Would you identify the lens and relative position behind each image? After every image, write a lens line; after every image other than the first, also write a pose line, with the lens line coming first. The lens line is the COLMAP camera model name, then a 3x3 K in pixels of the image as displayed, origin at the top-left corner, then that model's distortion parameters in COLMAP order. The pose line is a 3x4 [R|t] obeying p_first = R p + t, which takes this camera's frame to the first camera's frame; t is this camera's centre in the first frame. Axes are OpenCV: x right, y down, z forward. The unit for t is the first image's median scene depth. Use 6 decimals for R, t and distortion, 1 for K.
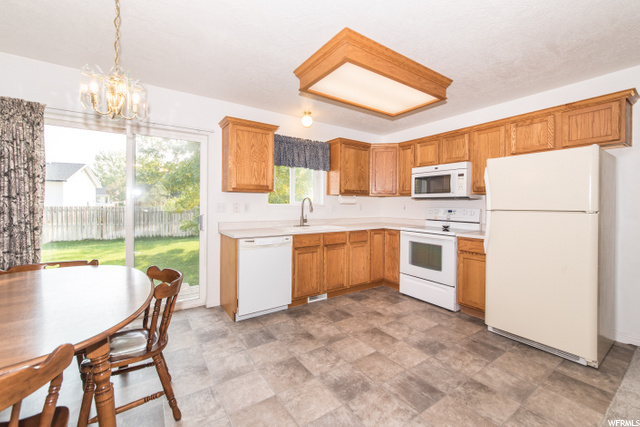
lens RADIAL K [[262.7, 0, 316.4], [0, 262.7, 205.1], [0, 0, 1]] dist [-0.004784, -0.001035]
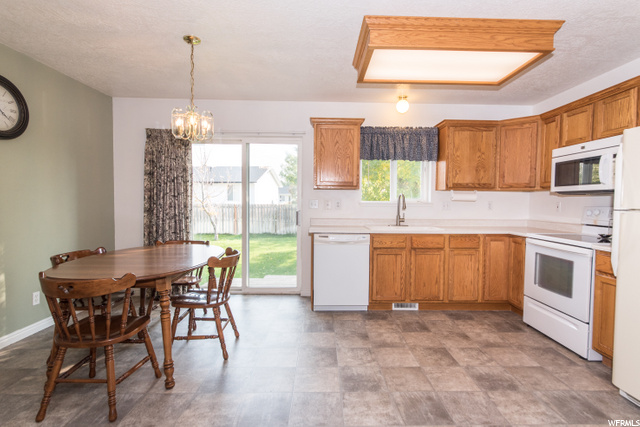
lens RADIAL K [[316.2, 0, 328.3], [0, 316.2, 212.5], [0, 0, 1]] dist [-0.000878, 0.000078]
pose [[0.842472, 0.019454, -0.538389, 0.370040], [-0.004992, 0.999587, 0.028307, 0.006295], [0.538717, -0.021160, 0.842221, -0.036407]]
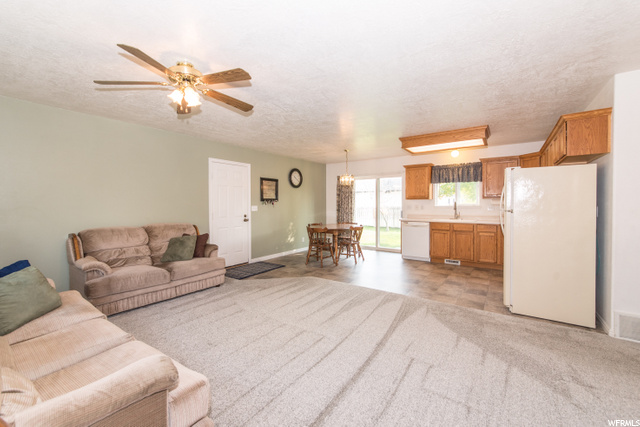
lens RADIAL K [[262.7, 0, 324.6], [0, 262.7, 208.9], [0, 0, 1]] dist [-0.004784, -0.001035]
pose [[0.357060, 0.008051, -0.934047, 1.313490], [0.000585, 0.999961, 0.008842, 0.004102], [0.934081, -0.003704, 0.357041, -0.353318]]
